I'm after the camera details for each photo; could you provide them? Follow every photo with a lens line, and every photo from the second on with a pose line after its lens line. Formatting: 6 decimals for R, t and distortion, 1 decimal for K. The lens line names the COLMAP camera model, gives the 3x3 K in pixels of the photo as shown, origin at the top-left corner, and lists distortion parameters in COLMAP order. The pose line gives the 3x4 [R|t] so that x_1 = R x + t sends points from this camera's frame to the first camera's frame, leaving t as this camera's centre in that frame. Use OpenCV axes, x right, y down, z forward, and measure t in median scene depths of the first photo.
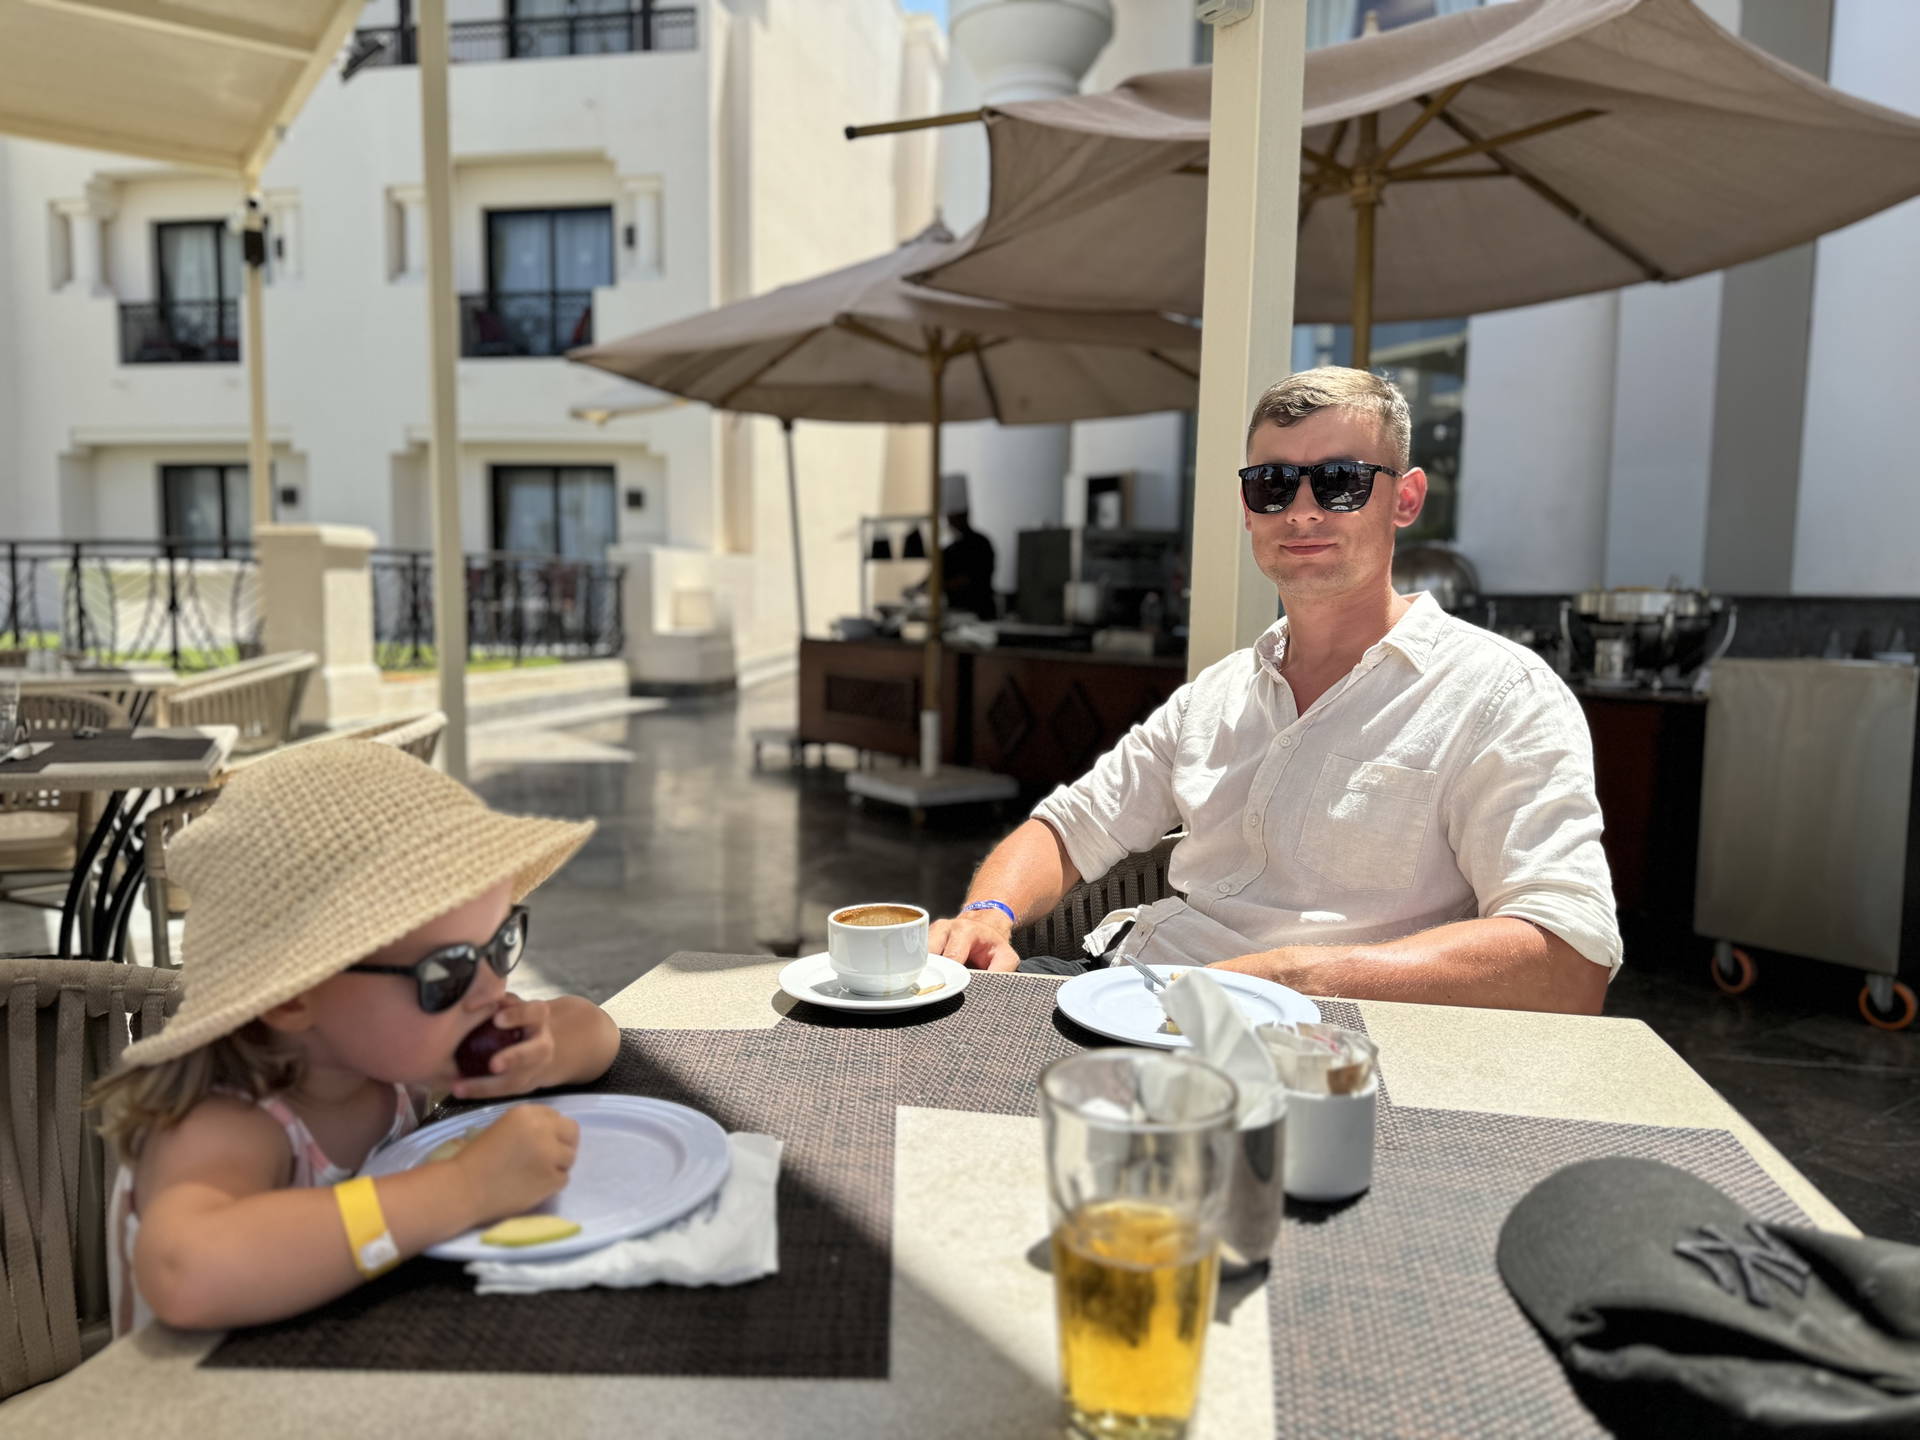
lens RADIAL K [[1343.5, 0, 959.5], [0, 1343.5, 720.6], [0, 0, 1]] dist [-0.013682, -0.004004]
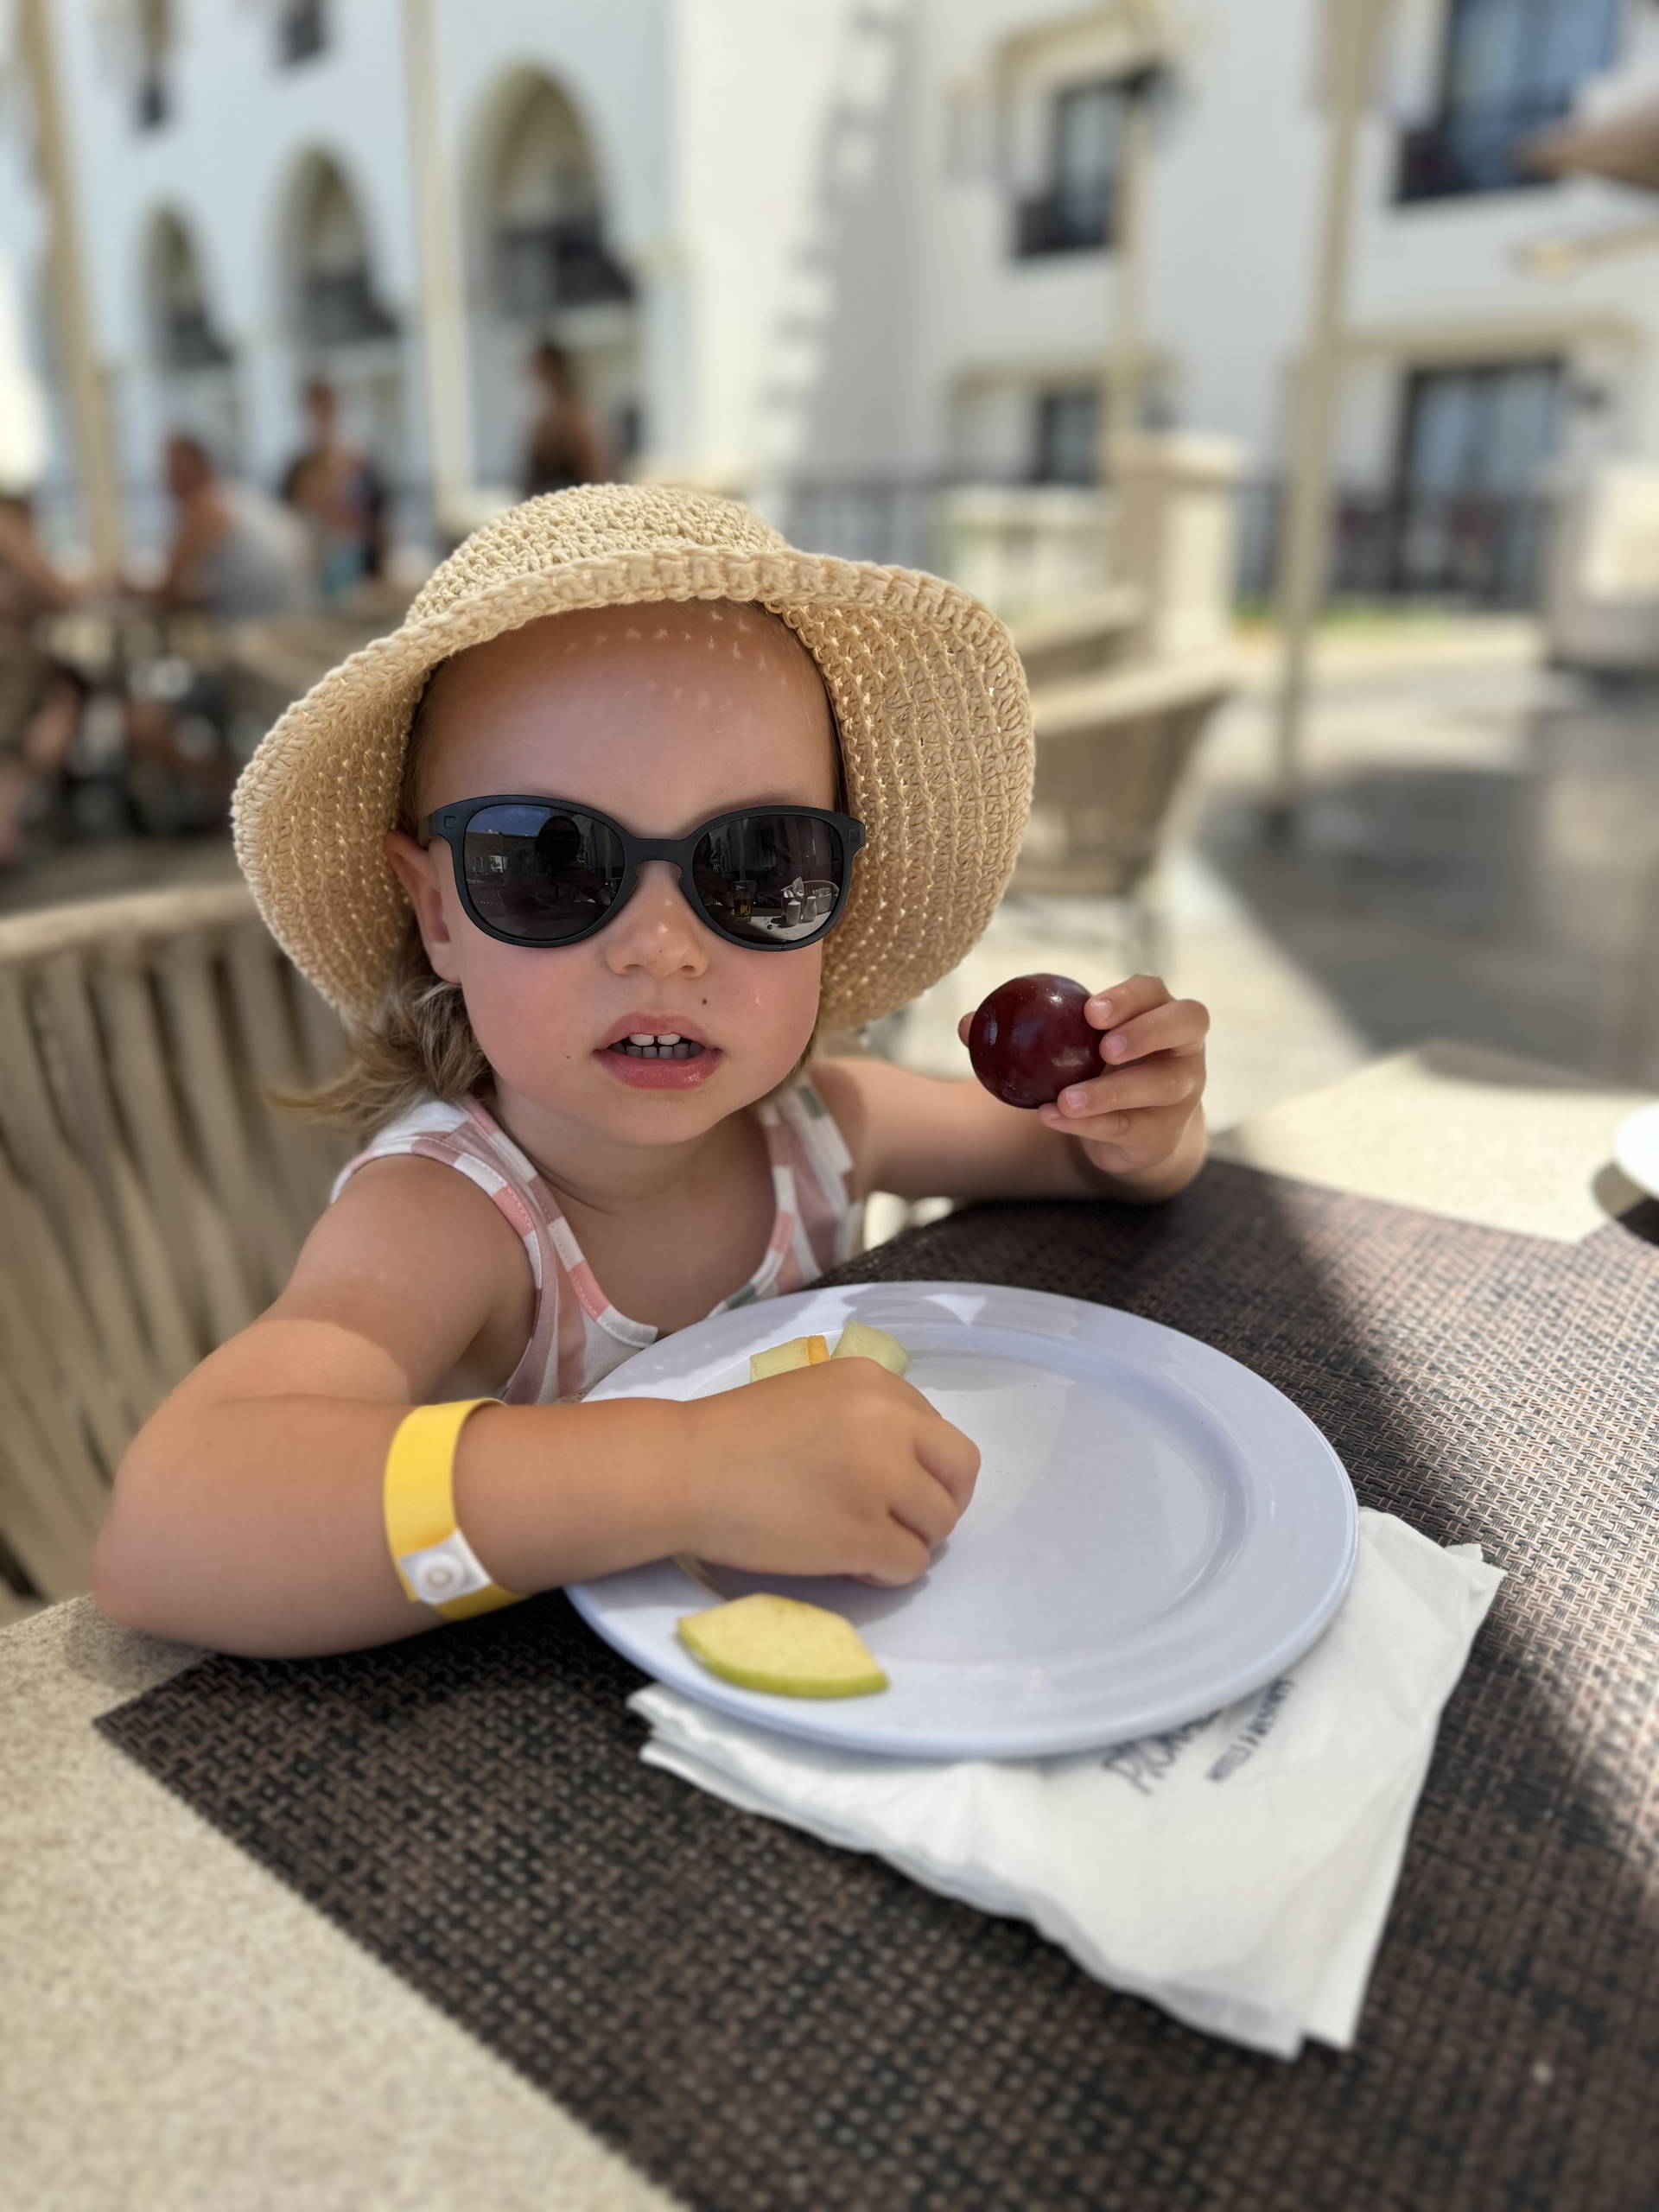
lens RADIAL K [[1547.8, 0, 829.5], [0, 1547.8, 1109.4], [0, 0, 1]] dist [-0.013682, -0.004004]
pose [[0.787162, 0.210366, -0.579760, -0.048125], [-0.058638, 0.961300, 0.269192, 0.064148], [0.613952, -0.177901, 0.769035, 0.490396]]
